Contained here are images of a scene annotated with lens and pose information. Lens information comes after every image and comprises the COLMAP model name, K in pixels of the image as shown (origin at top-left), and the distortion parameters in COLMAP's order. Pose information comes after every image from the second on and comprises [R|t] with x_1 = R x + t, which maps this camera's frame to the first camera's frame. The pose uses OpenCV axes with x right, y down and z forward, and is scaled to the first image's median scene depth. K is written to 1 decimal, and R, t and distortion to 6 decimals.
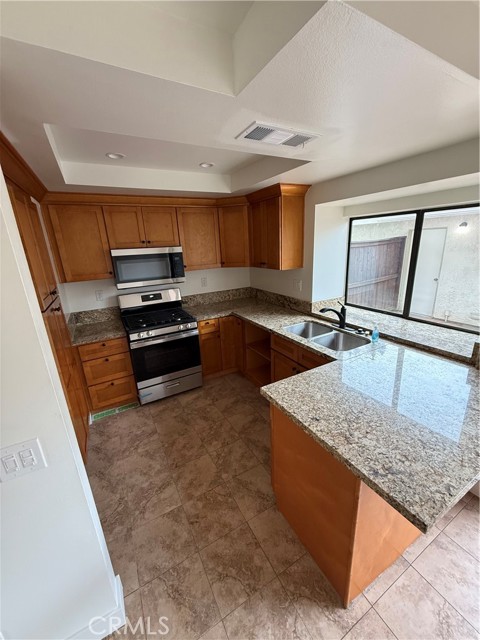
lens RADIAL K [[254.5, 0, 241.5], [0, 254.5, 318.6], [0, 0, 1]] dist [-0.002530, 0.000565]
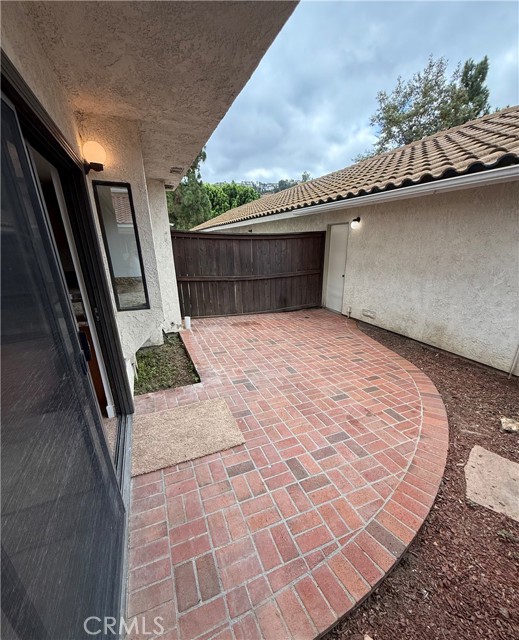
lens RADIAL K [[275.2, 0, 261.1], [0, 275.2, 342.9], [0, 0, 1]] dist [-0.000650, -0.000008]
pose [[0.993127, 0.068470, -0.094920, 1.162872], [-0.061482, 0.995309, 0.074694, 0.104121], [0.099589, -0.068345, 0.992679, -0.281842]]
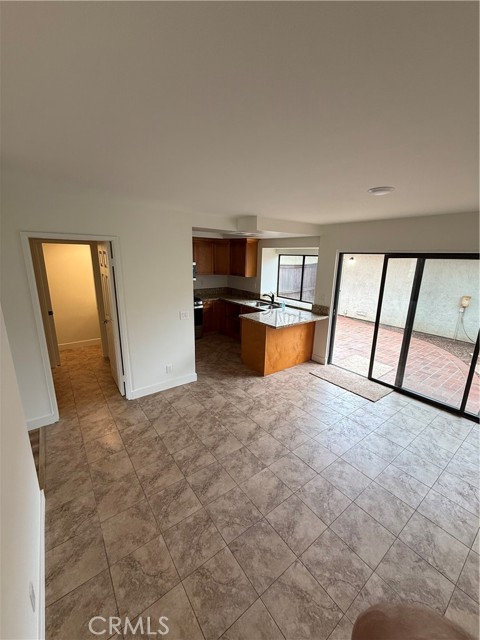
lens RADIAL K [[254.5, 0, 241.4], [0, 254.5, 318.5], [0, 0, 1]] dist [-0.002530, 0.000565]
pose [[0.987929, 0.032833, 0.151390, -0.178719], [-0.025389, 0.998384, -0.050845, 0.246239], [-0.152815, 0.046388, 0.987166, -0.999178]]
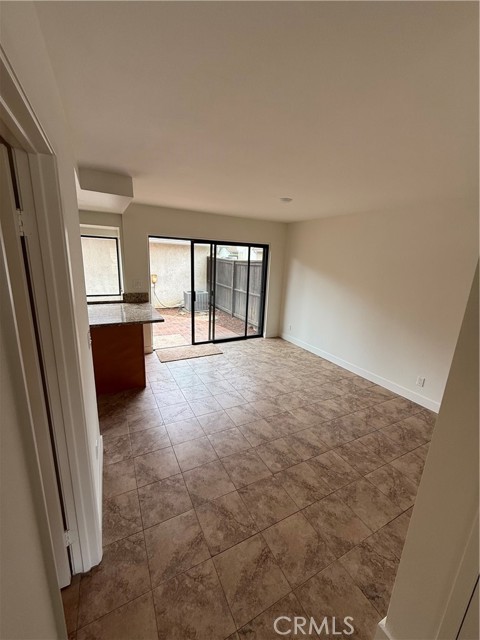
lens RADIAL K [[254.5, 0, 241.0], [0, 254.5, 319.0], [0, 0, 1]] dist [-0.002530, 0.000565]
pose [[0.021071, -0.187753, 0.981990, -0.905626], [0.241884, 0.953986, 0.177209, 0.099559], [-0.970076, 0.233794, 0.065516, -0.137598]]
